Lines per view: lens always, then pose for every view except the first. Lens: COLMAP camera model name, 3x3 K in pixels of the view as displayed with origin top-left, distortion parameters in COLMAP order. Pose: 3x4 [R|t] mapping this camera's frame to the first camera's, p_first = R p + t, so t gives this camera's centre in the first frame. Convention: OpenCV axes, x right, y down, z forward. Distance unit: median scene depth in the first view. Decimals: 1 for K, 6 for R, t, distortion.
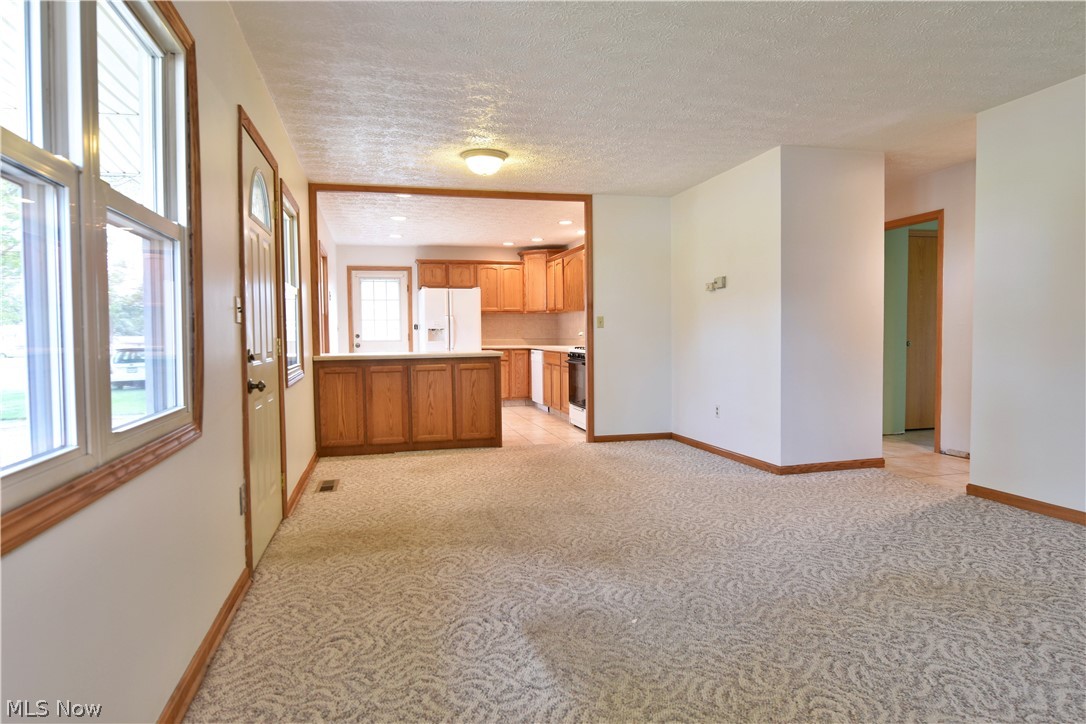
lens RADIAL K [[659.9, 0, 544.7], [0, 659.9, 366.1], [0, 0, 1]] dist [-0.012783, -0.004864]
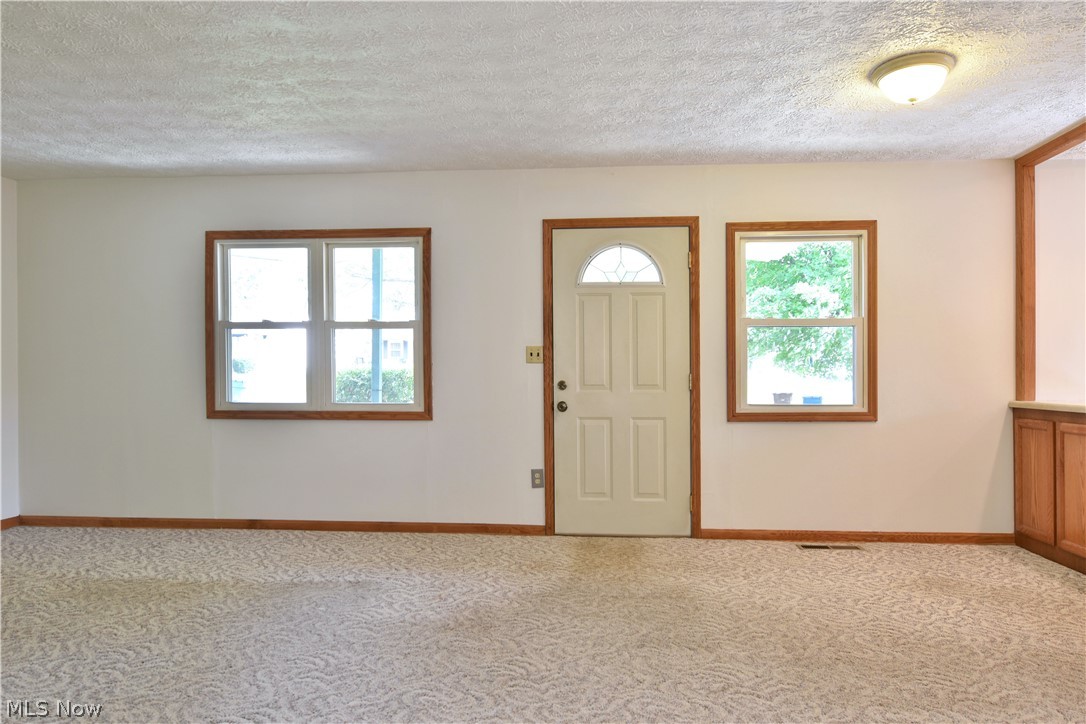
lens RADIAL K [[682.2, 0, 575.7], [0, 682.2, 374.7], [0, 0, 1]] dist [-0.018930, 0.001718]
pose [[-0.317417, 0.017053, -0.948133, 0.459949], [-0.044915, 0.998446, 0.032994, -0.042741], [0.947222, 0.053058, -0.316158, 0.714012]]
